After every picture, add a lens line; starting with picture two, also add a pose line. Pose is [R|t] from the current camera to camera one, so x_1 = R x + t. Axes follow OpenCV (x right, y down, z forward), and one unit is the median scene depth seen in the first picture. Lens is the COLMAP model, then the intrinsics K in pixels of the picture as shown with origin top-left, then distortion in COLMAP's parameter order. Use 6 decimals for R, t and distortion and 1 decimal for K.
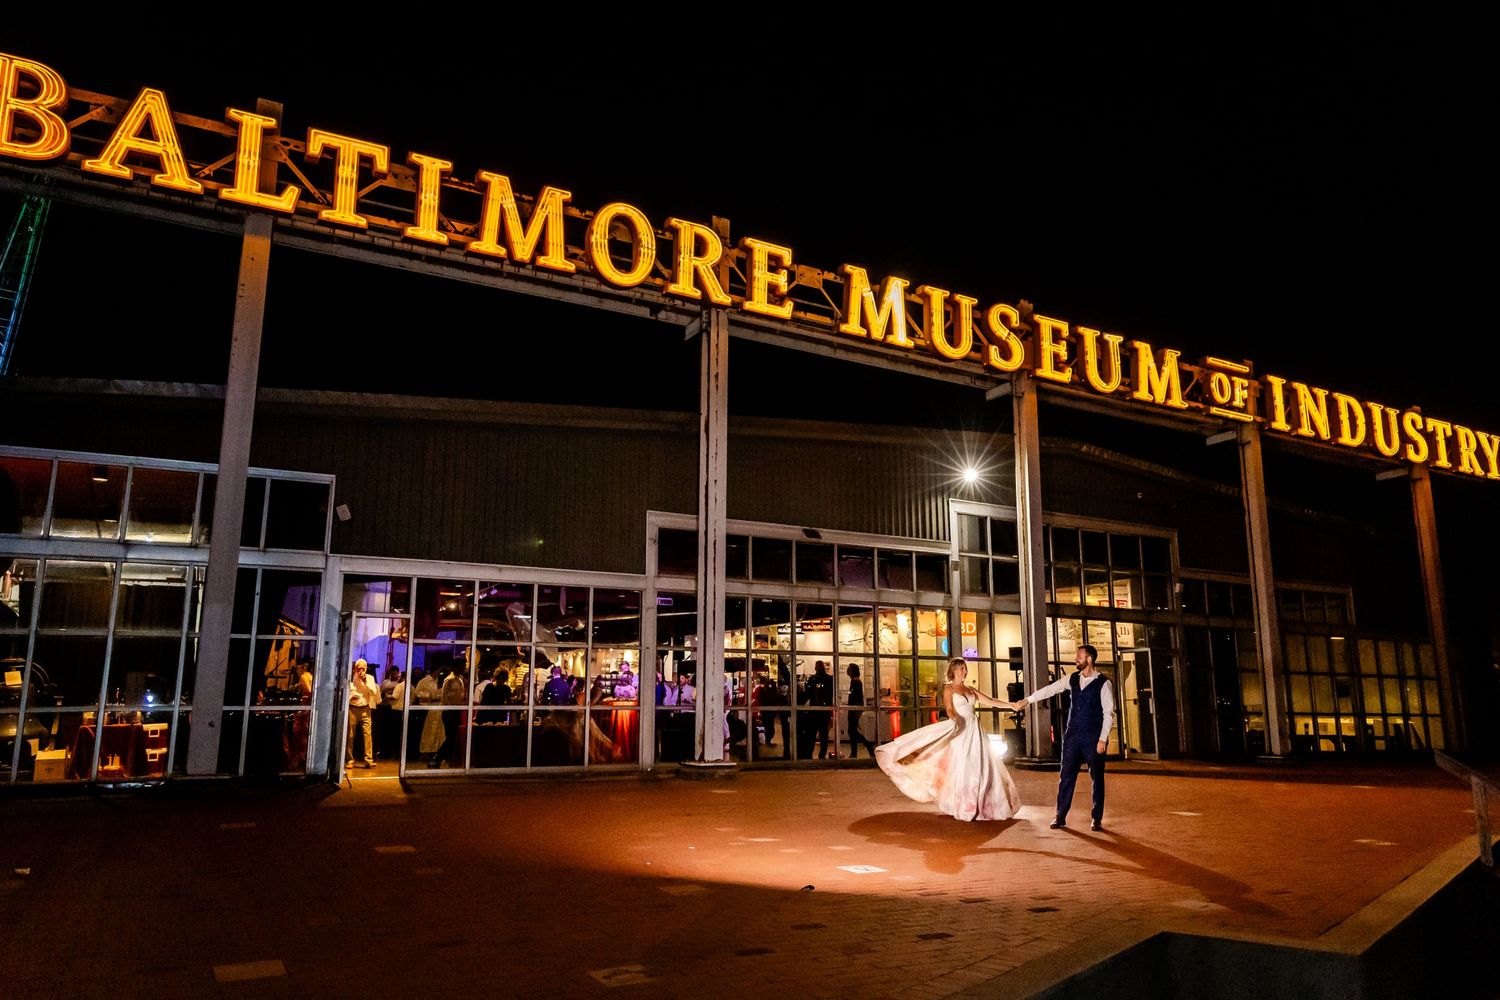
lens RADIAL K [[1072.6, 0, 736.4], [0, 1072.6, 499.3], [0, 0, 1]] dist [-0.030342, 0.019306]
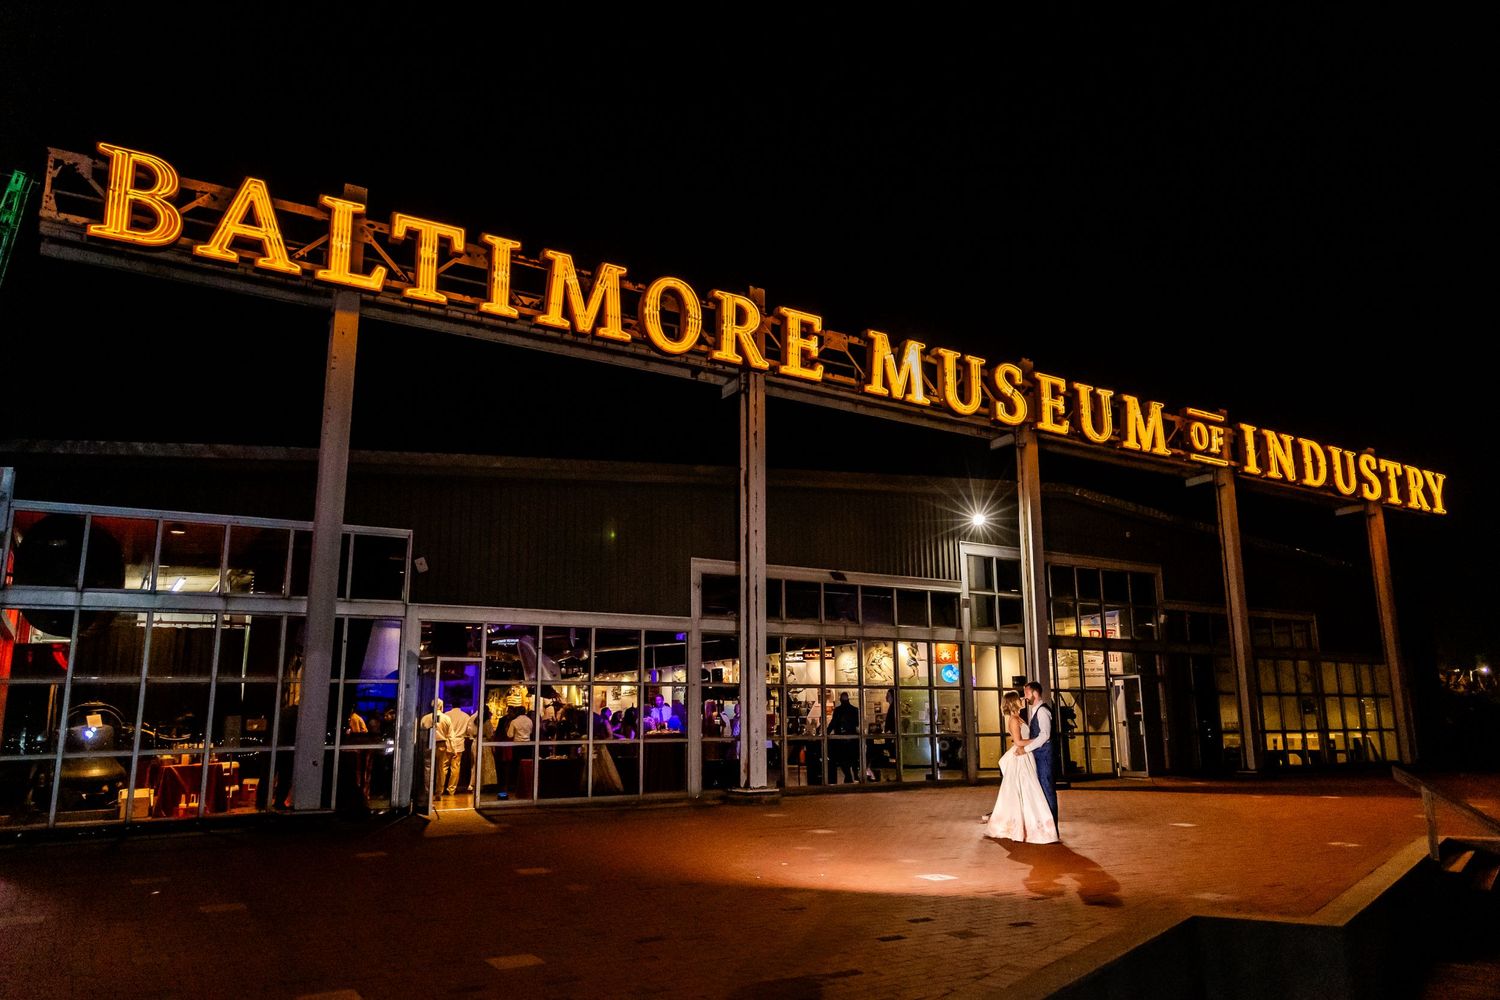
lens RADIAL K [[1072.6, 0, 786.0], [0, 1072.6, 506.9], [0, 0, 1]] dist [-0.030342, 0.019306]
pose [[0.997654, -0.003442, 0.068372, -0.056138], [0.004386, 0.999897, -0.013672, -0.022745], [-0.068318, 0.013940, 0.997566, -0.081318]]
